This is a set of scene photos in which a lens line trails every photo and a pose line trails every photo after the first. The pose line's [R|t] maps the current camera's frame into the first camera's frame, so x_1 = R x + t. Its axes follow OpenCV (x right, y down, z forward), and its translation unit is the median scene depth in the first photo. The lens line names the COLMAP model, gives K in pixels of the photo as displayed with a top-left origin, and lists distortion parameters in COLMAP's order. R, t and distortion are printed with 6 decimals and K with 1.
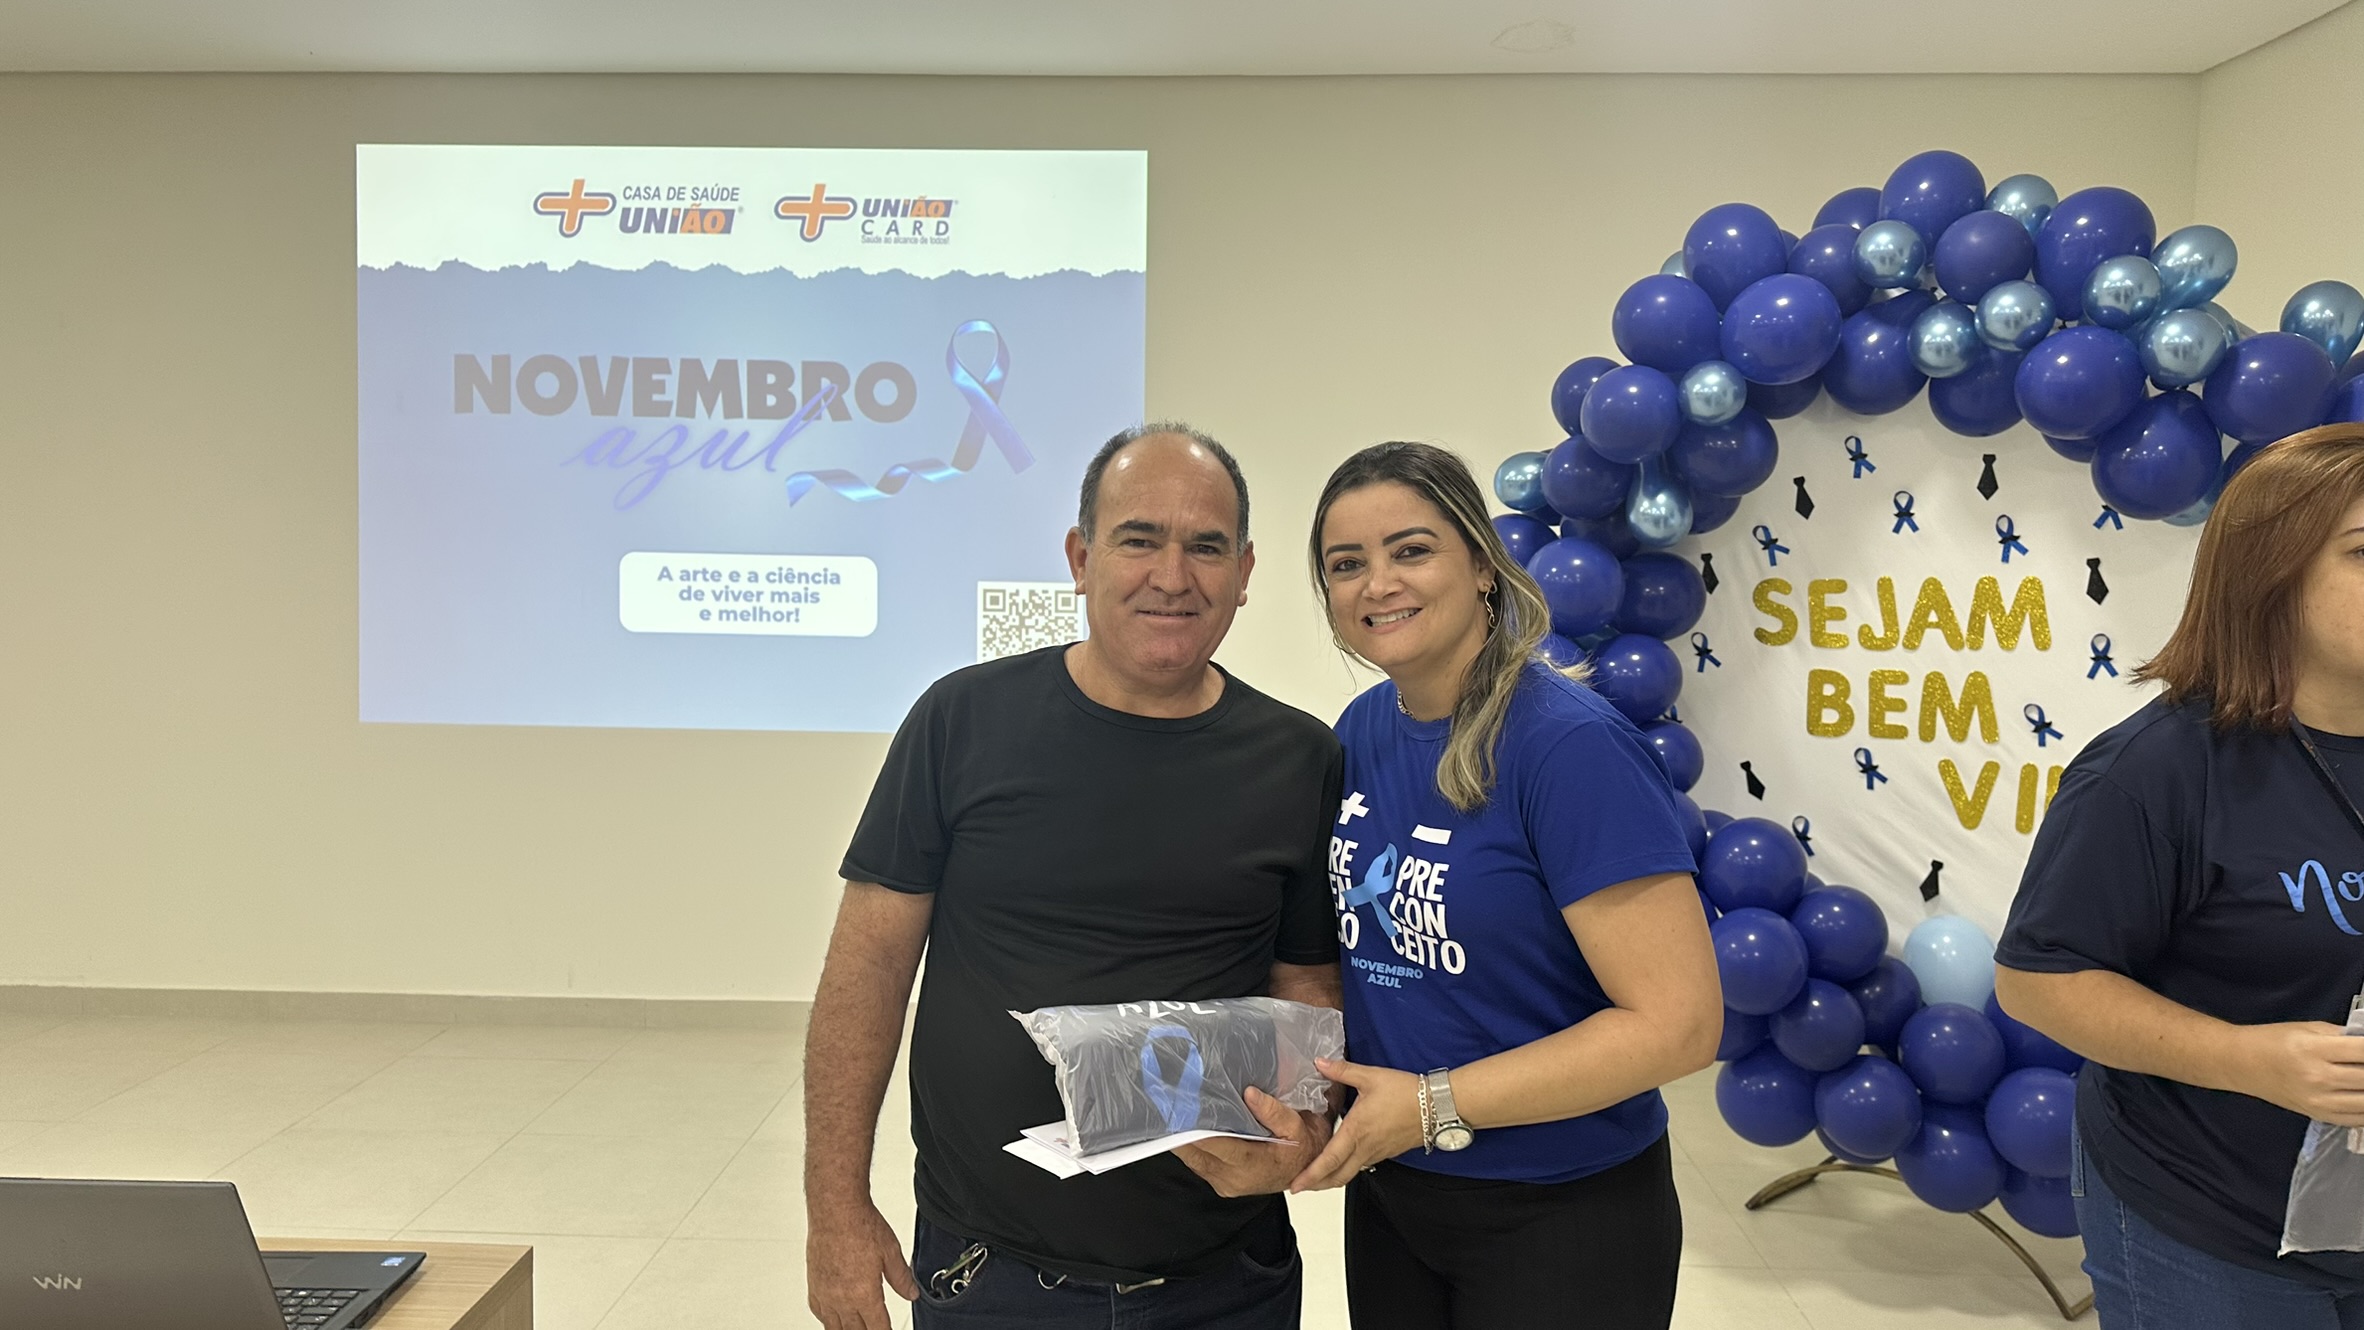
lens RADIAL K [[1656.1, 0, 1179.5], [0, 1656.1, 649.1], [0, 0, 1]] dist [0.027192, -0.058268]
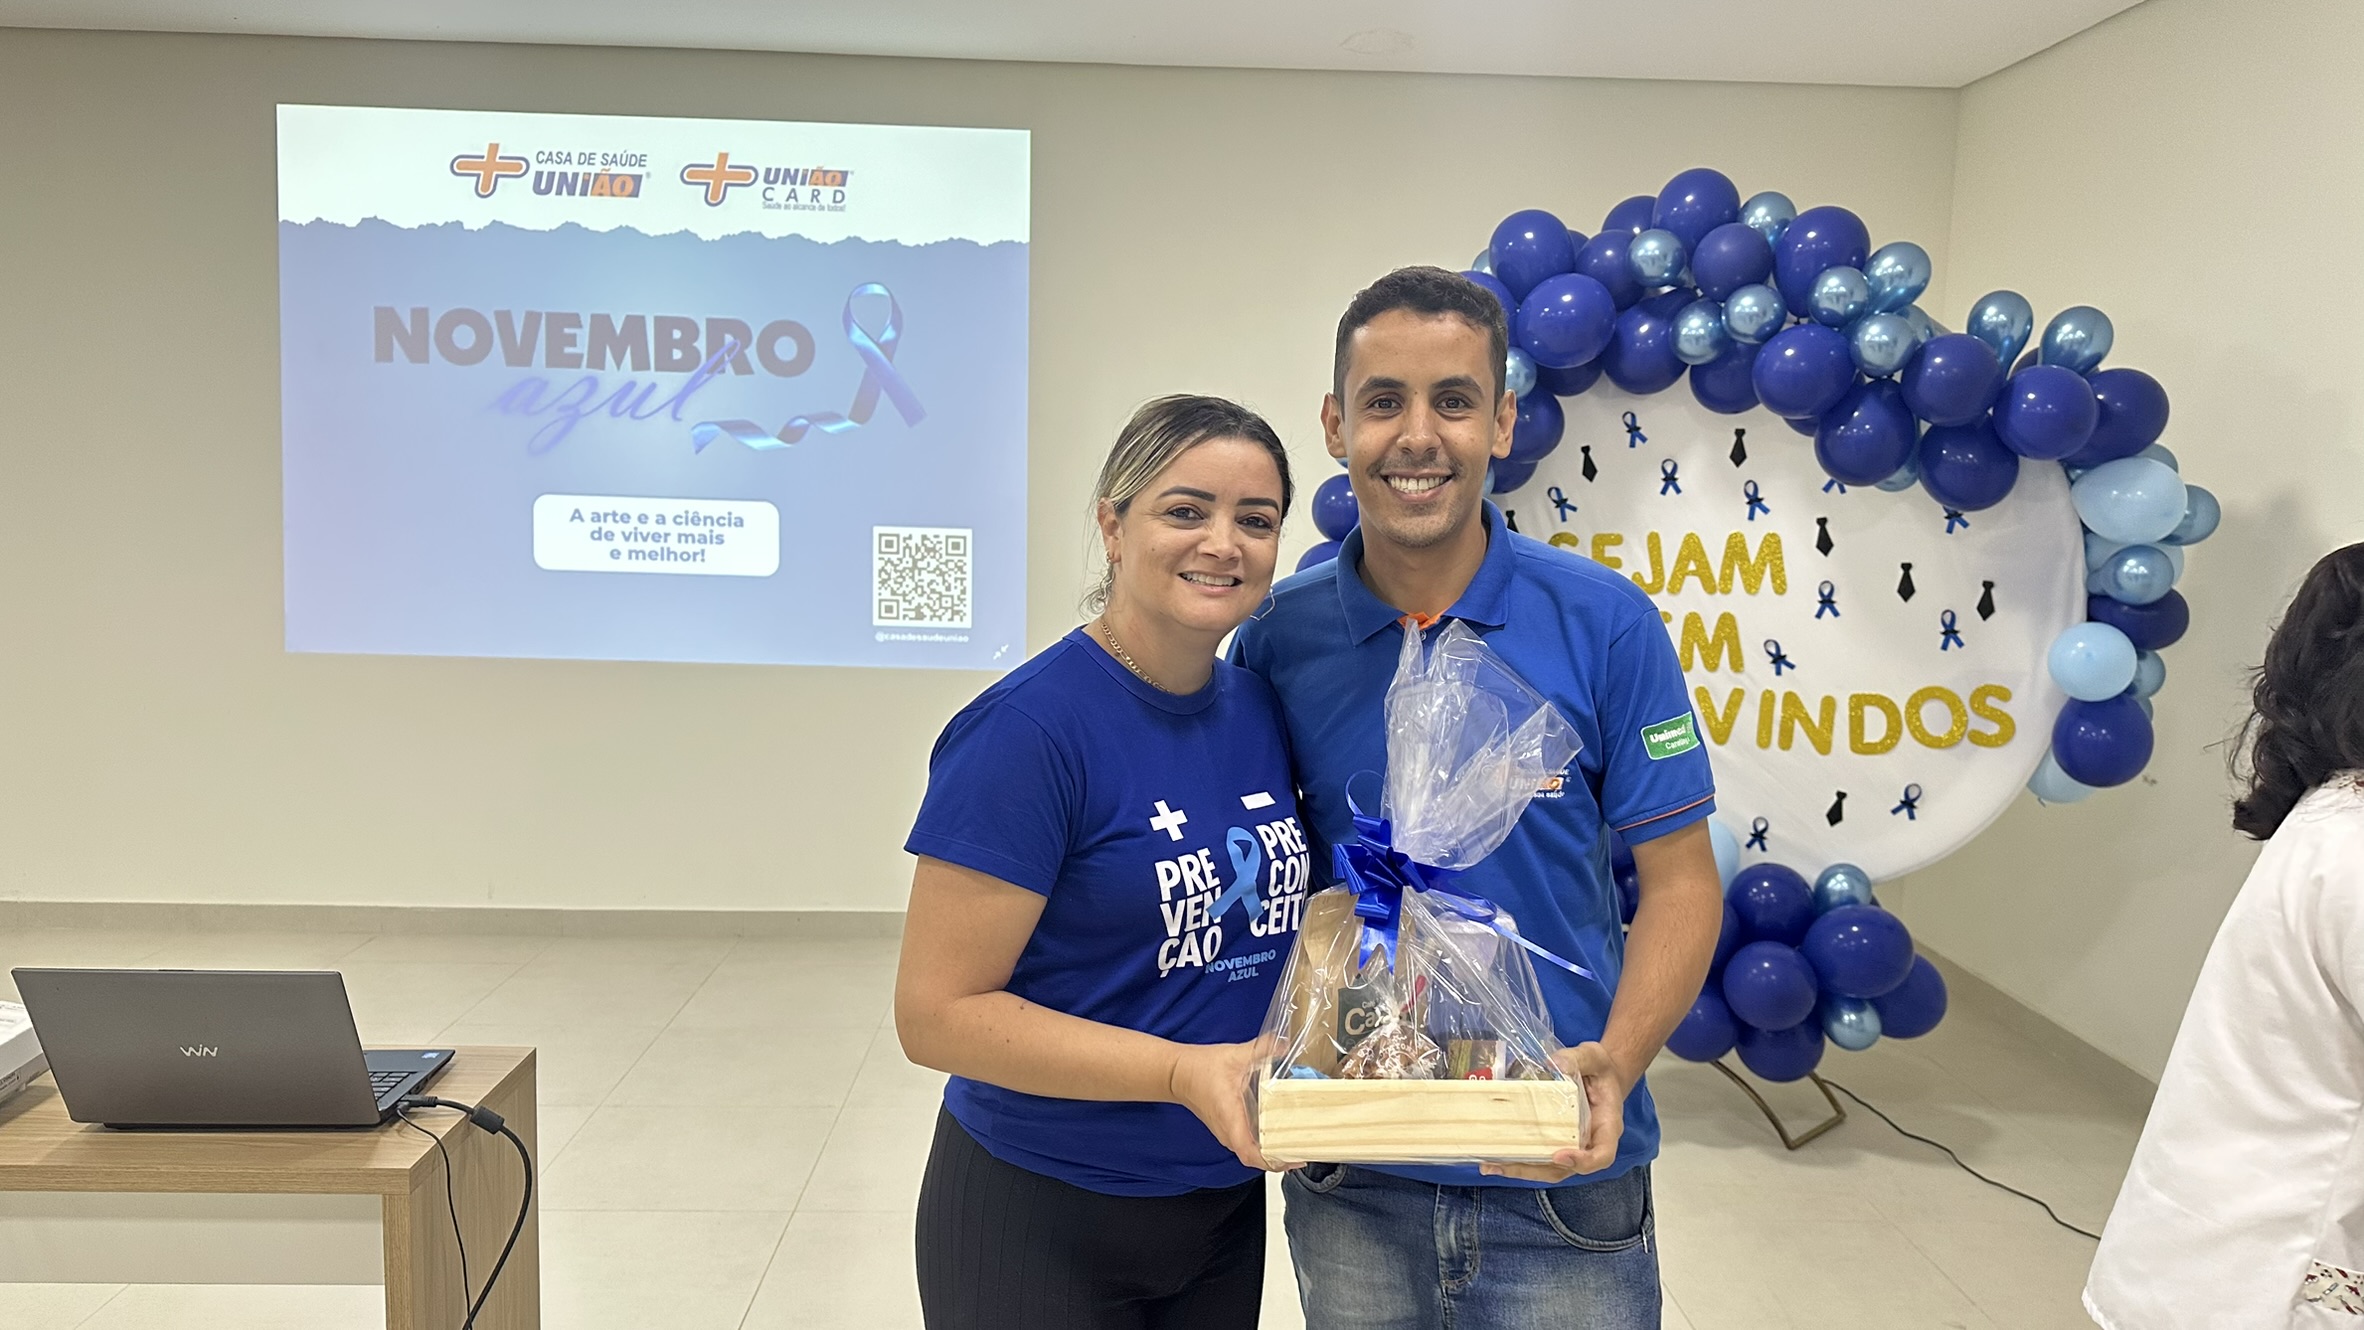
lens RADIAL K [[1656.1, 0, 1189.3], [0, 1656.1, 654.2], [0, 0, 1]] dist [0.027192, -0.058268]
pose [[0.997250, 0.004740, 0.073955, 0.008898], [-0.007577, 0.999244, 0.038122, 0.001117], [-0.073718, -0.038577, 0.996533, -0.146790]]
